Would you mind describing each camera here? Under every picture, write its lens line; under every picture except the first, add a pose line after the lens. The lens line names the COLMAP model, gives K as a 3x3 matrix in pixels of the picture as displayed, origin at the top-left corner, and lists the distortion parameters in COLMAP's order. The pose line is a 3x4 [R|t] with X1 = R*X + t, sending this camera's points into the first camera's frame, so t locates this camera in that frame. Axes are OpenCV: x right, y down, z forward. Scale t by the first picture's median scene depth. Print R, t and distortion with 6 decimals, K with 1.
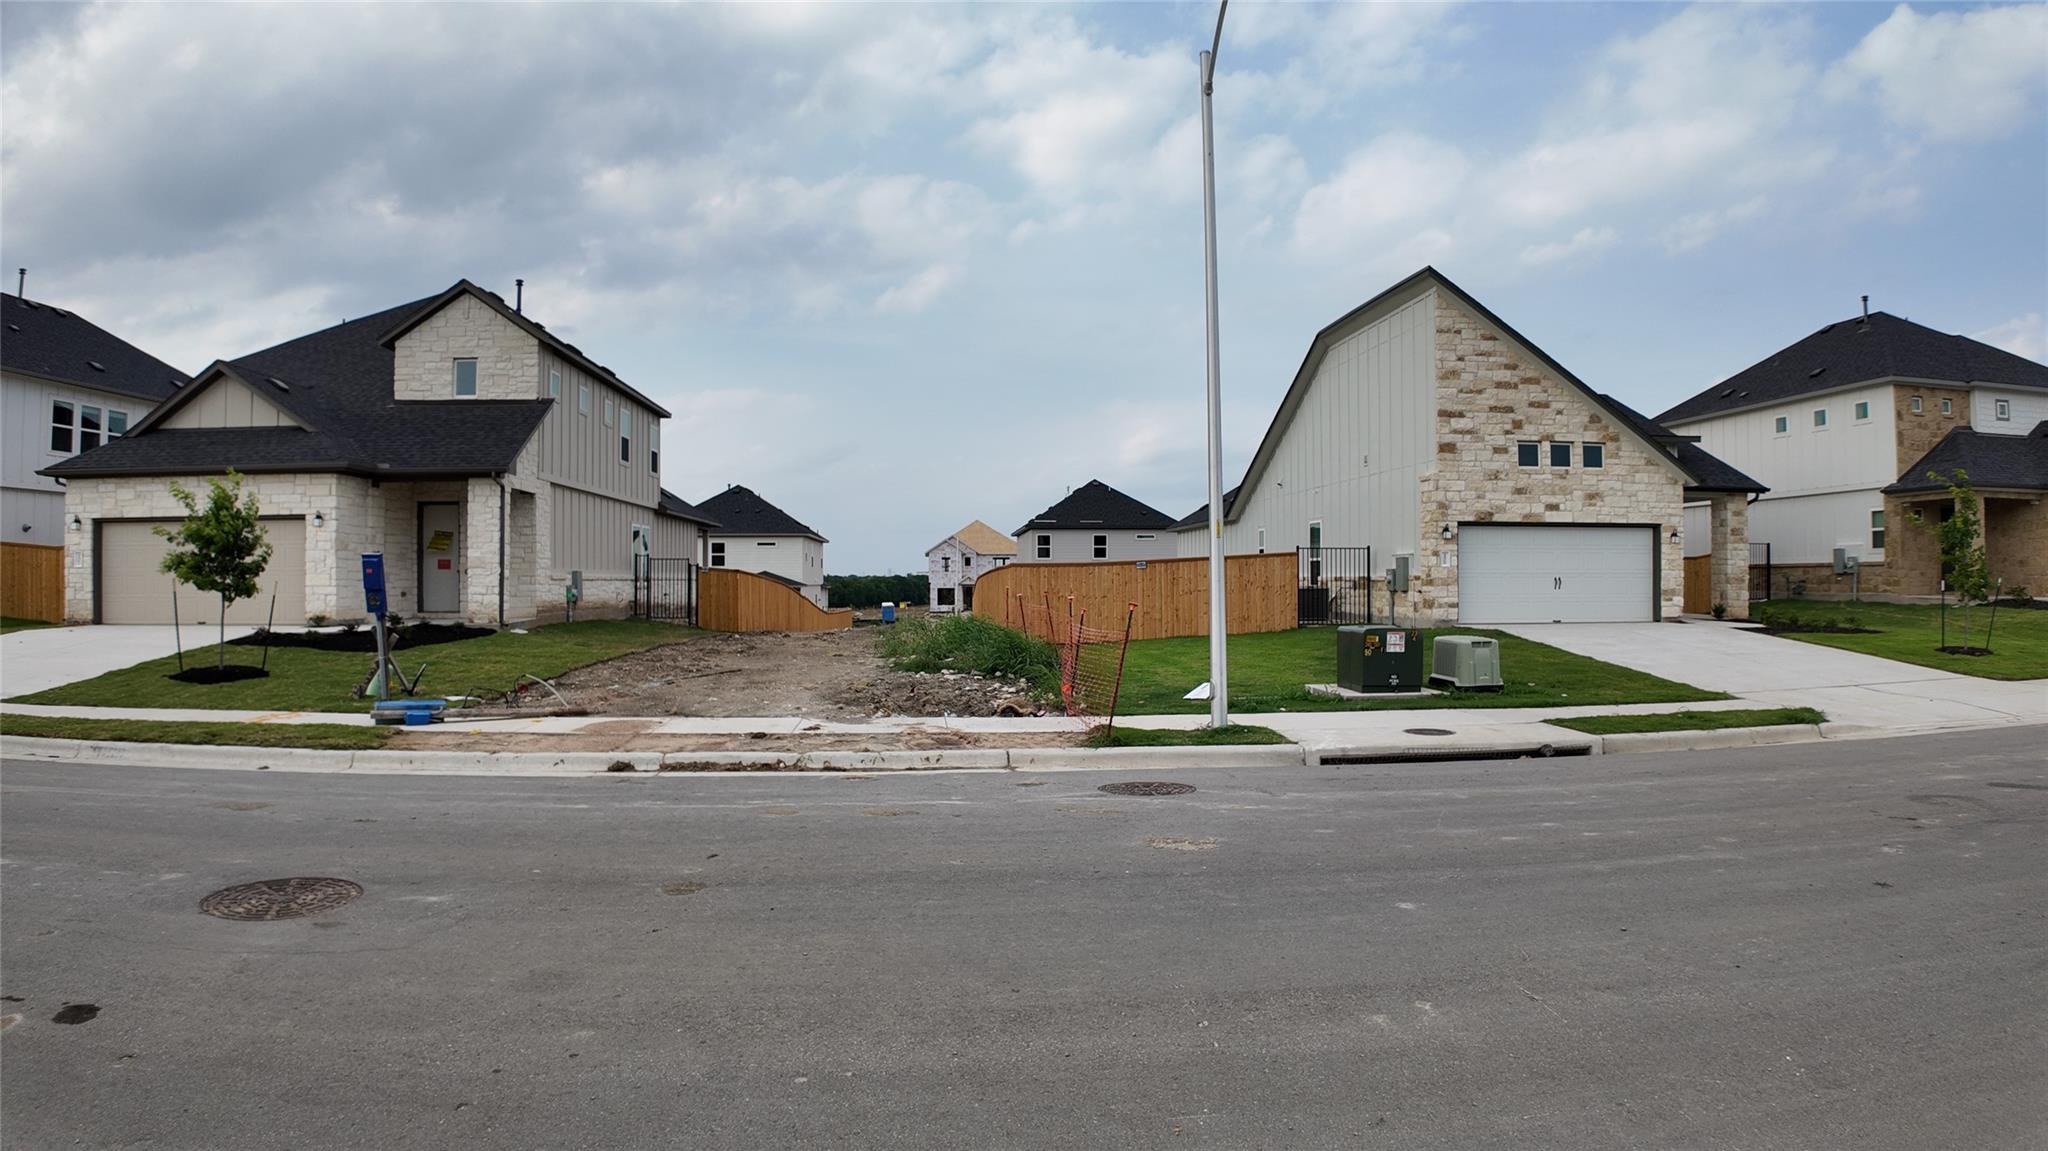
lens RADIAL K [[1078.5, 0, 1051.5], [0, 1078.5, 586.1], [0, 0, 1]] dist [-0.091041, -0.013810]
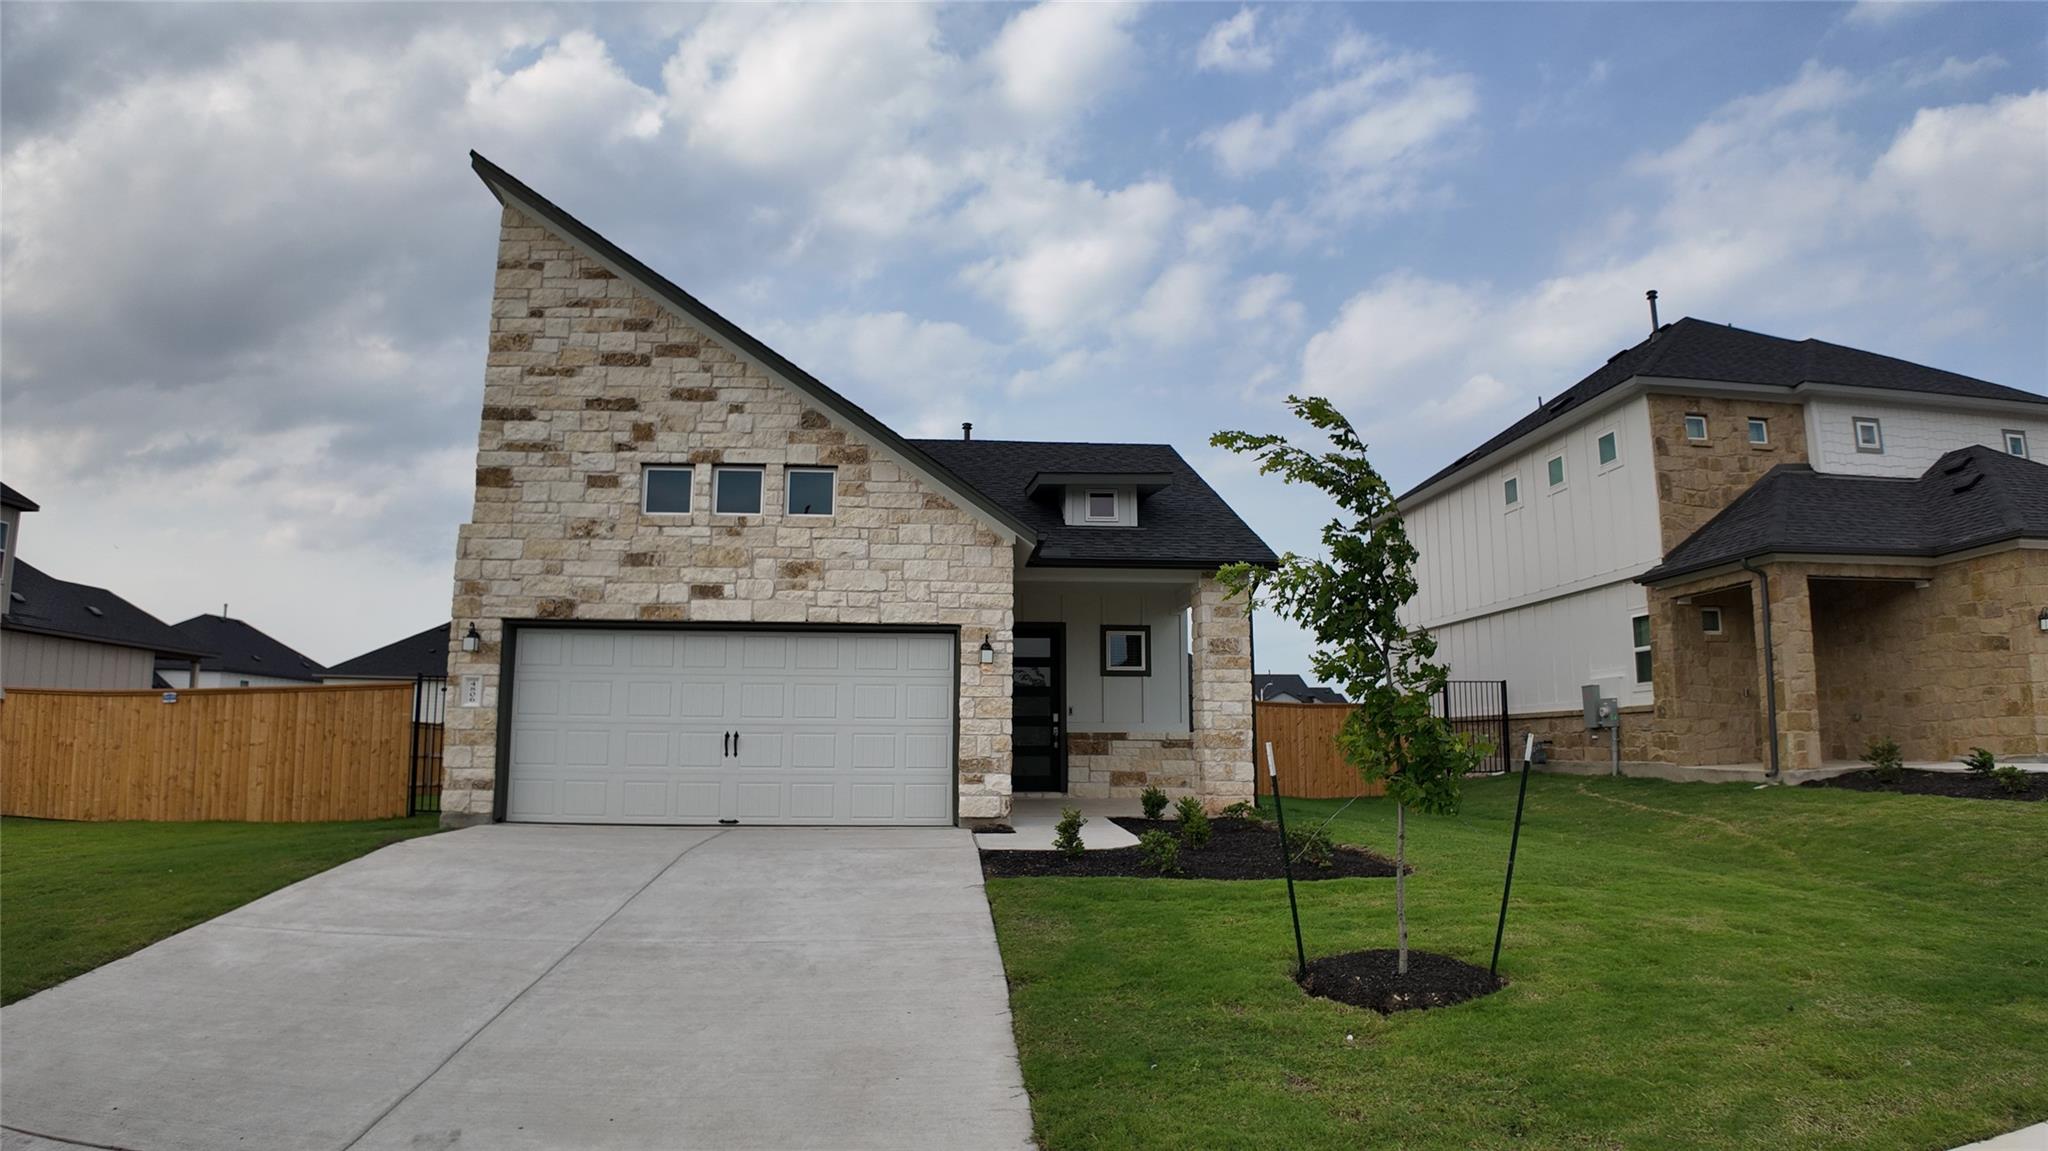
lens RADIAL K [[1150.1, 0, 1024.0], [0, 1150.1, 575.5], [0, 0, 1]] dist [-0.073371, -0.060083]
pose [[0.999381, -0.000554, -0.035162, 0.638852], [-0.004755, 0.988563, -0.150730, -0.000720], [0.034843, 0.150804, 0.987949, 0.461903]]
